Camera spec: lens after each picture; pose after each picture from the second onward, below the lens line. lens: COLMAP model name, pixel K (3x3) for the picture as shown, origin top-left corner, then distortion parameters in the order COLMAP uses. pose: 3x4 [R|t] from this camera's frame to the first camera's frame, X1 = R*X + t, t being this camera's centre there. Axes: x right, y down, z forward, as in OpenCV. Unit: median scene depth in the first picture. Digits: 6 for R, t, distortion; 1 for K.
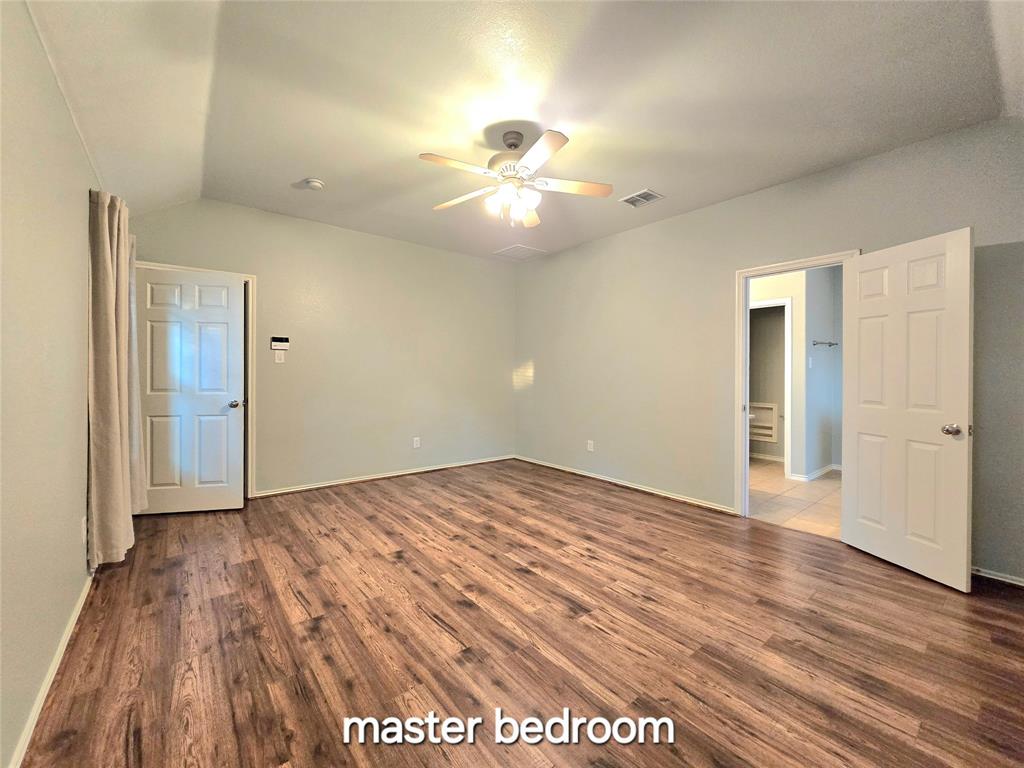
lens RADIAL K [[422.9, 0, 512.7], [0, 422.9, 373.5], [0, 0, 1]] dist [-0.001370, -0.000951]
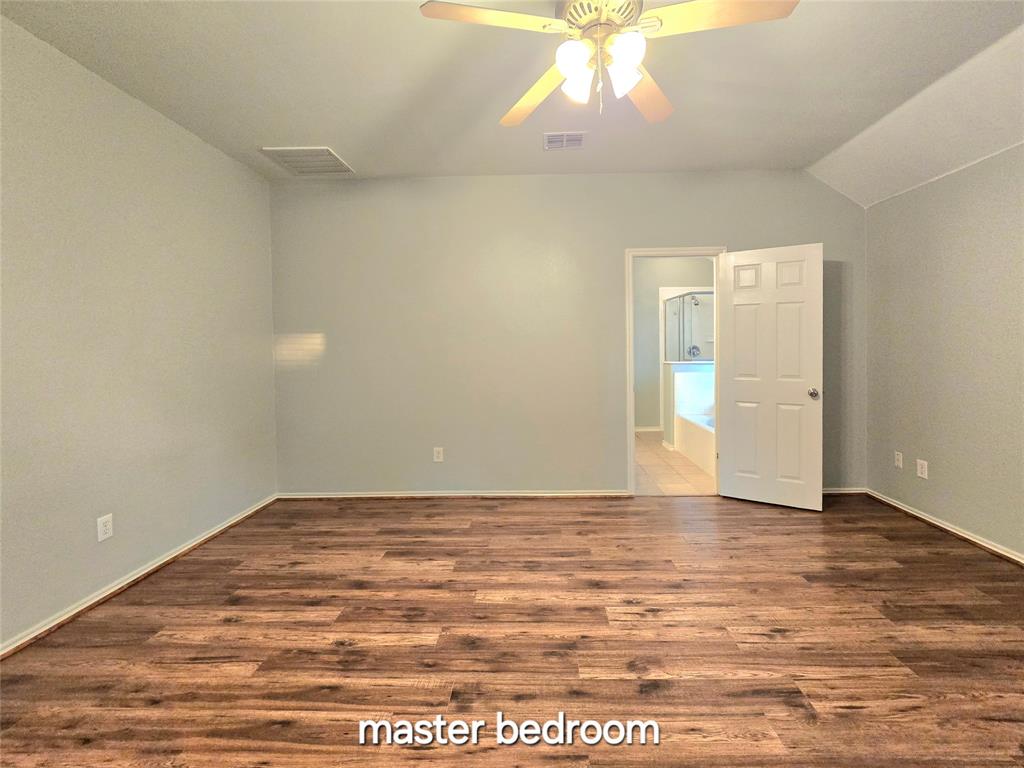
lens RADIAL K [[439.0, 0, 532.3], [0, 439.0, 355.5], [0, 0, 1]] dist [0.000633, -0.002843]
pose [[0.642363, -0.030799, 0.765781, -0.543504], [0.020351, 0.999525, 0.023129, -0.032125], [-0.766130, 0.000727, 0.642685, 0.704544]]
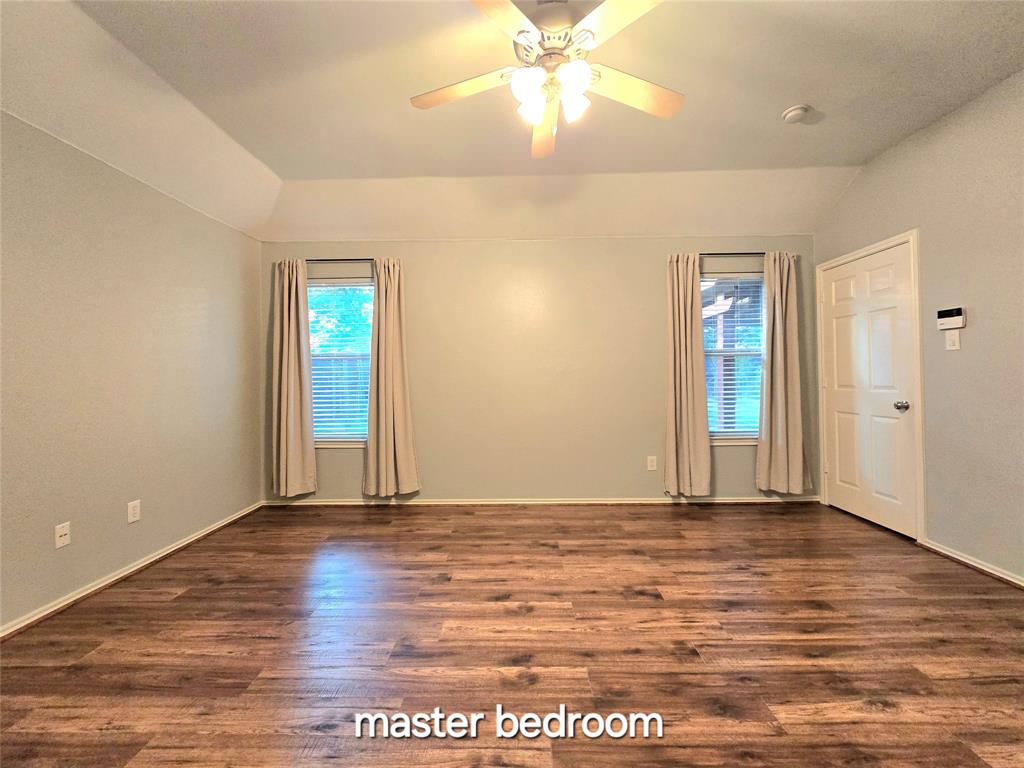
lens RADIAL K [[418.7, 0, 515.7], [0, 418.7, 374.5], [0, 0, 1]] dist [-0.002856, -0.000543]
pose [[-0.635271, 0.000054, -0.772289, 0.533676], [0.004308, 0.999985, -0.003474, 0.014375], [0.772277, -0.005533, -0.635262, 1.385860]]
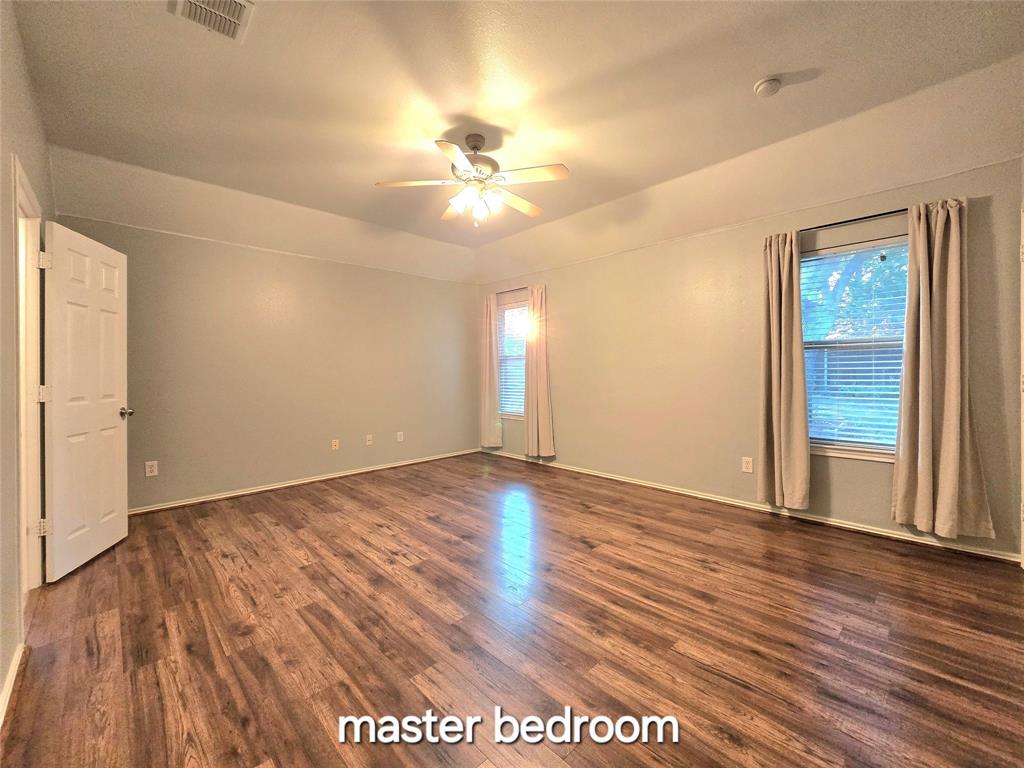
lens RADIAL K [[422.9, 0, 512.7], [0, 422.9, 373.5], [0, 0, 1]] dist [-0.001370, -0.000951]
pose [[-0.996005, 0.003233, -0.089244, 0.003198], [0.002226, 0.999933, 0.011375, 0.005921], [0.089274, 0.011131, -0.995945, 2.106097]]
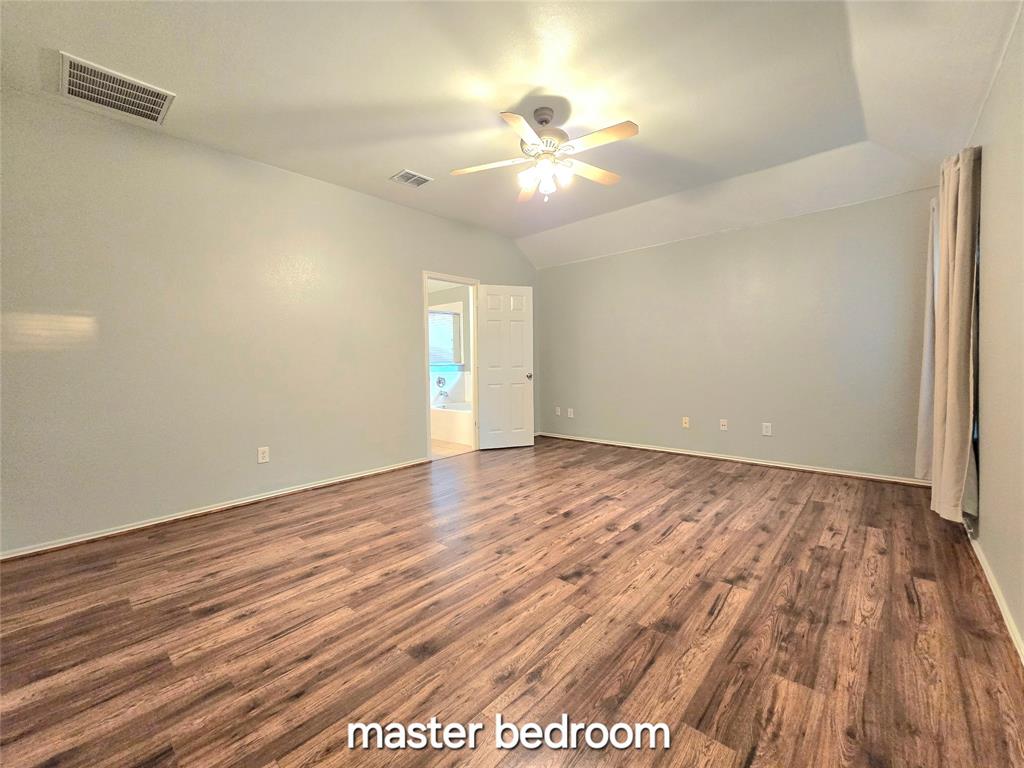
lens RADIAL K [[415.8, 0, 512.0], [0, 415.8, 384.0], [0, 0, 1]] dist [-0.001005, -0.000147]
pose [[-0.153320, -0.058217, 0.986460, -1.031957], [0.021826, 0.997820, 0.062280, 0.033156], [-0.987936, 0.031079, -0.151715, 1.280074]]
